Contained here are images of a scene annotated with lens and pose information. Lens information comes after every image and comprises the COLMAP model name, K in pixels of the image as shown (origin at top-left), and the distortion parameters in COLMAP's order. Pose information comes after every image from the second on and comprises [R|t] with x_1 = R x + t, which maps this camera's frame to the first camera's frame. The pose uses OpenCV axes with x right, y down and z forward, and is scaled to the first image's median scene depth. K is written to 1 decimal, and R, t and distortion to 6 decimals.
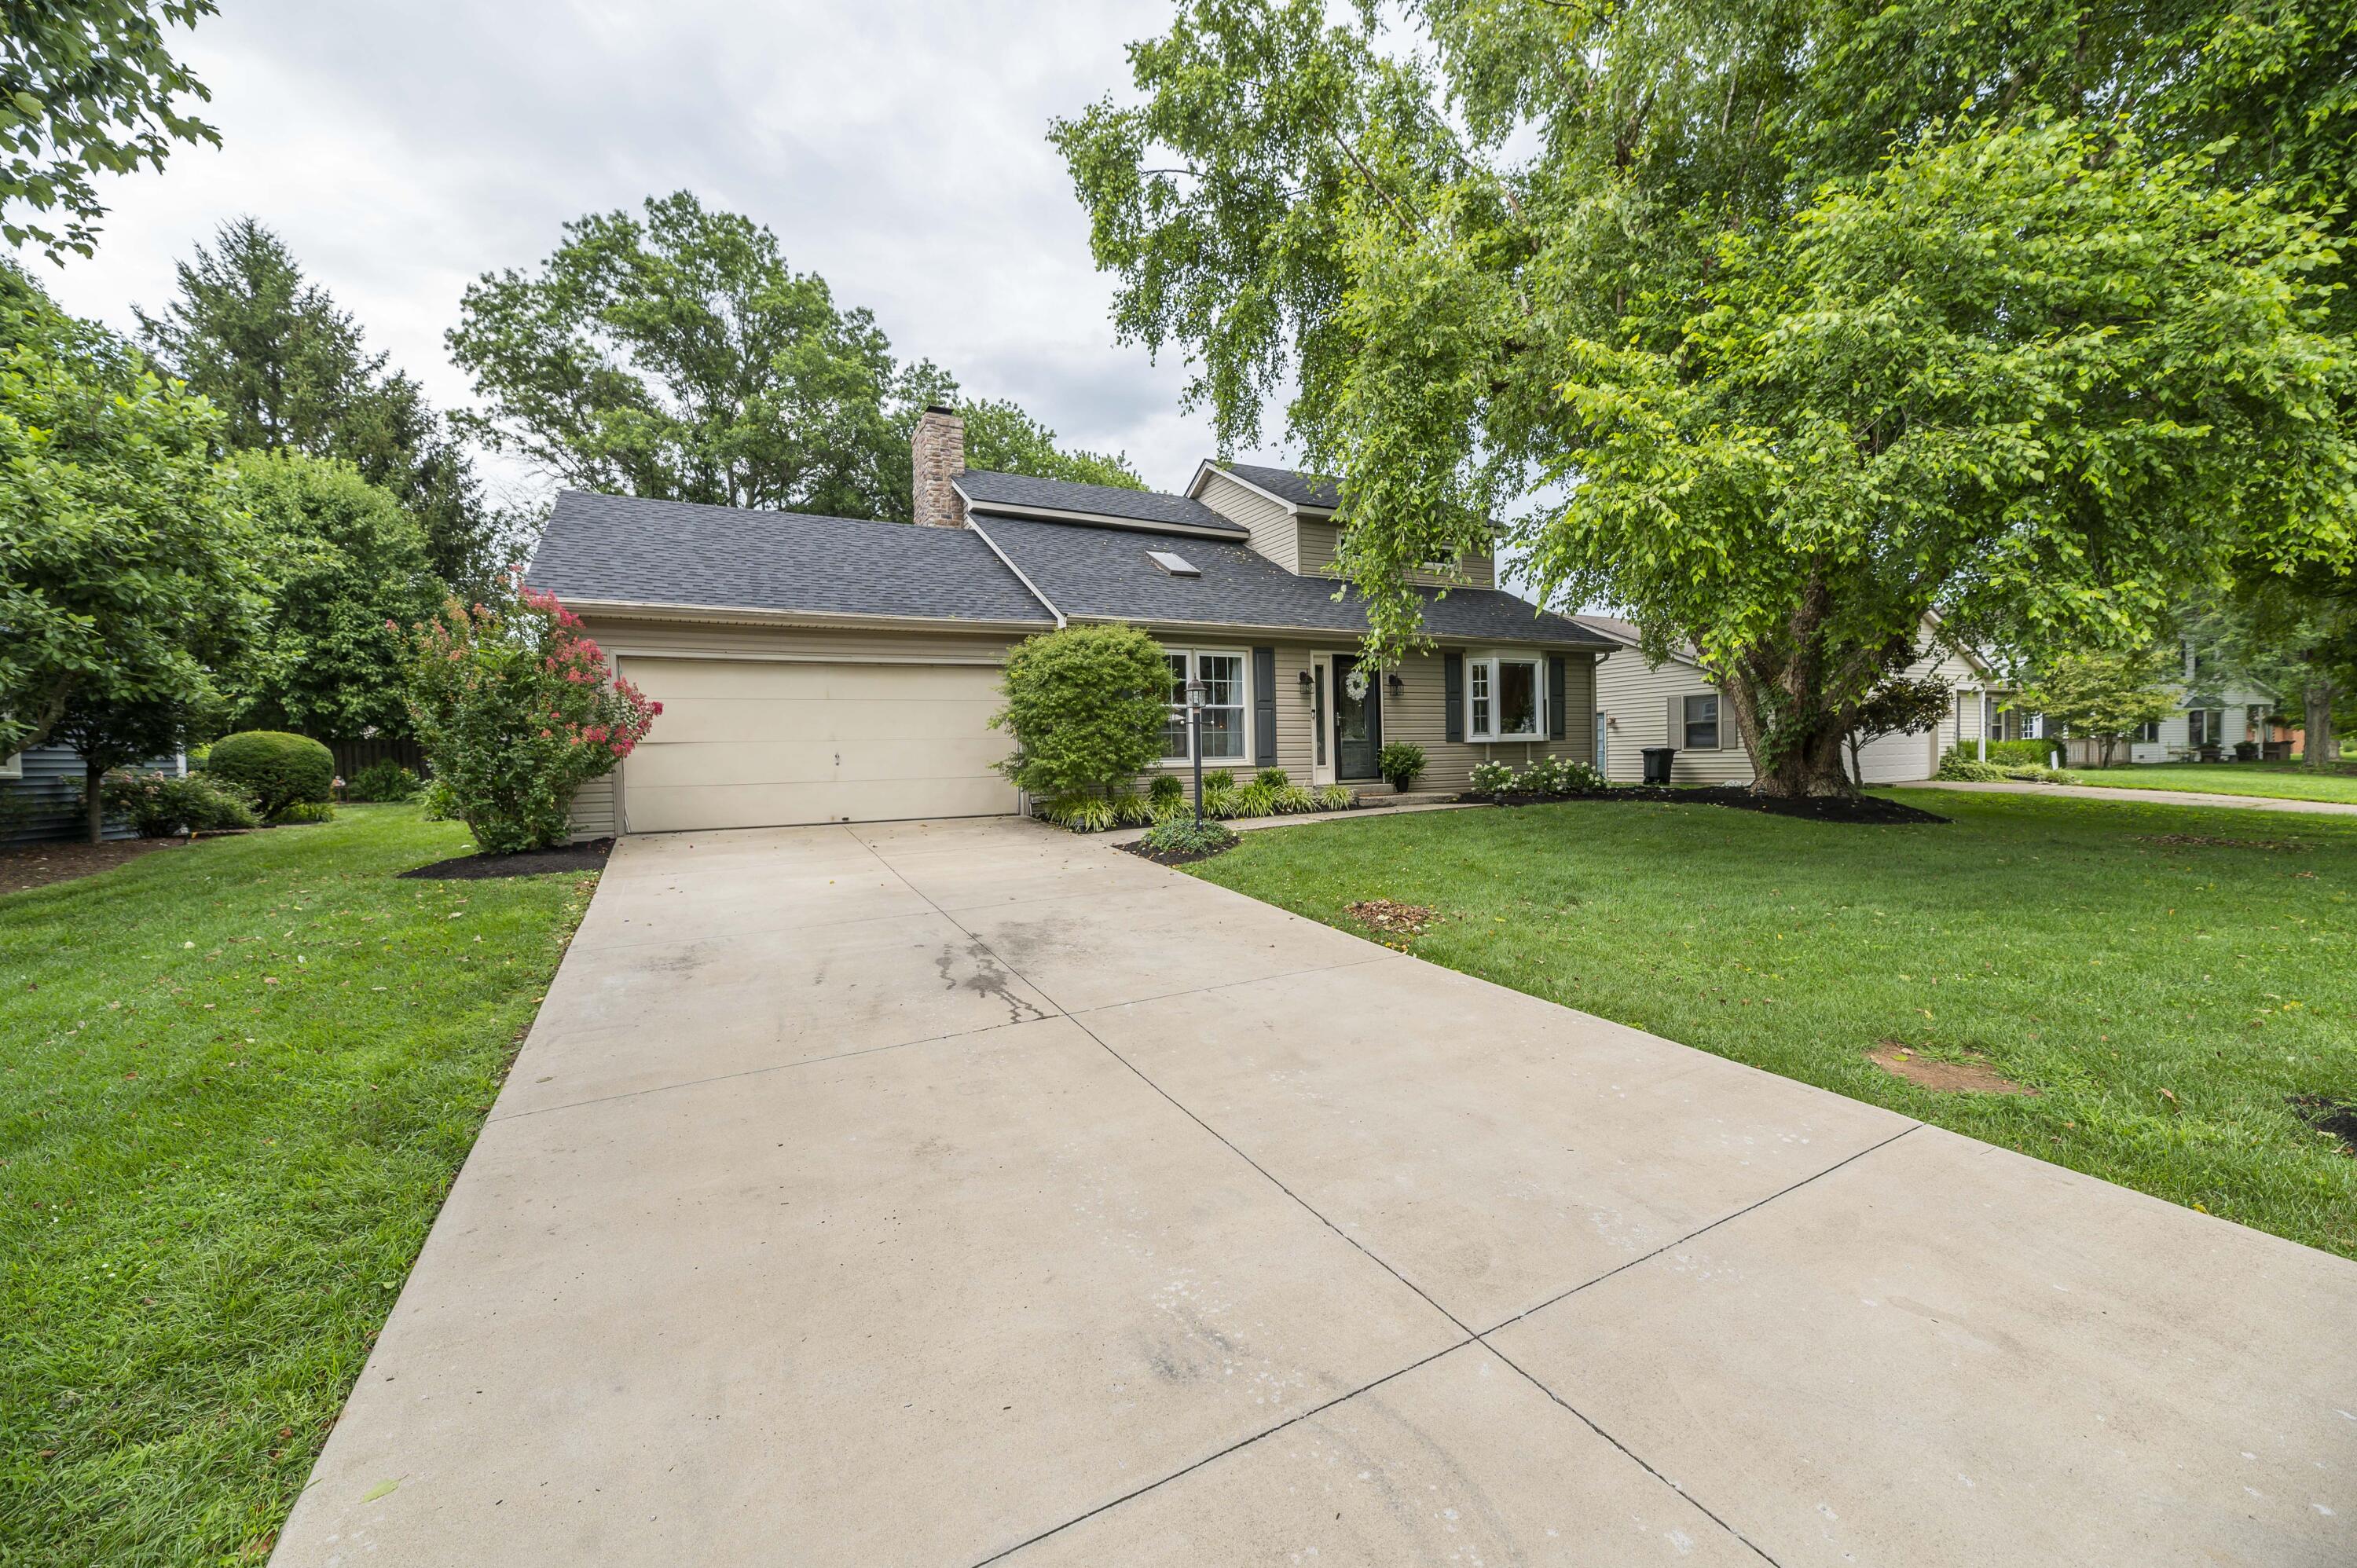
lens RADIAL K [[948.1, 0, 1178.5], [0, 948.1, 784.0], [0, 0, 1]] dist [-0.001786, -0.000497]
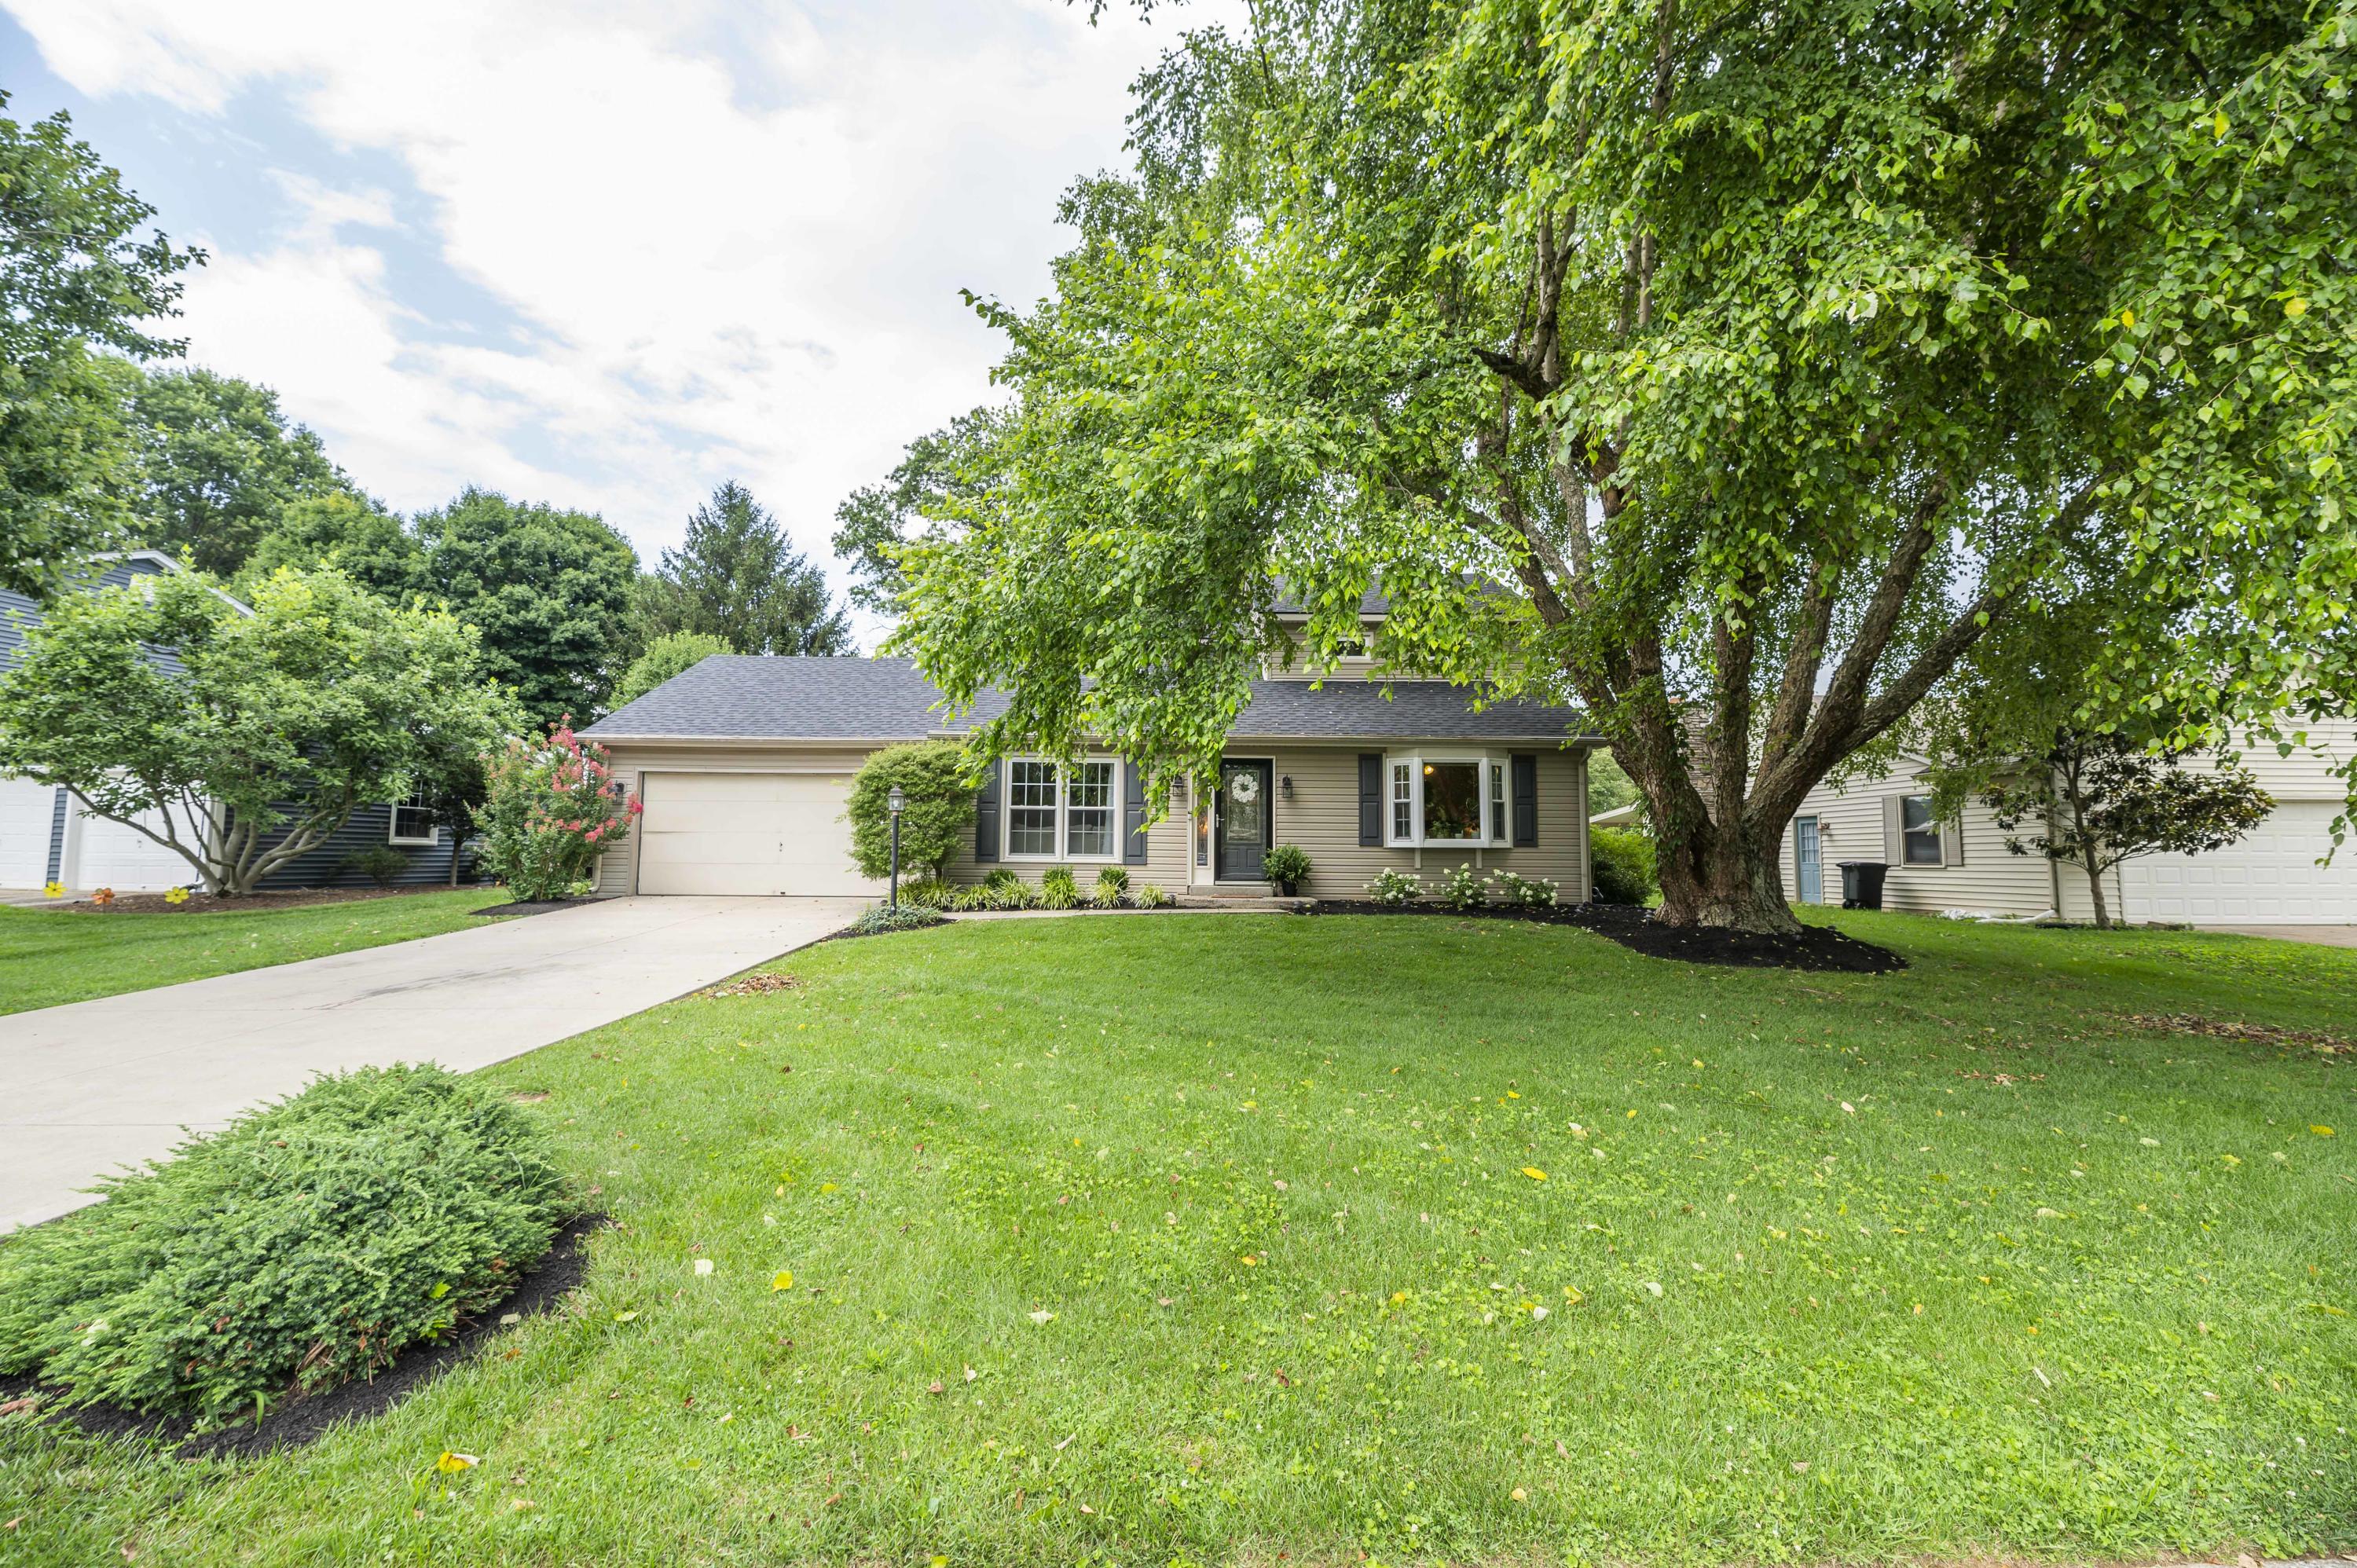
lens RADIAL K [[943.2, 0, 1172.5], [0, 943.2, 780.0], [0, 0, 1]] dist [-0.000119, 0.000280]
pose [[0.886469, -0.007352, -0.462730, 0.552927], [-0.040928, 0.994711, -0.094211, -0.013335], [0.460975, 0.102454, 0.881479, 0.070569]]
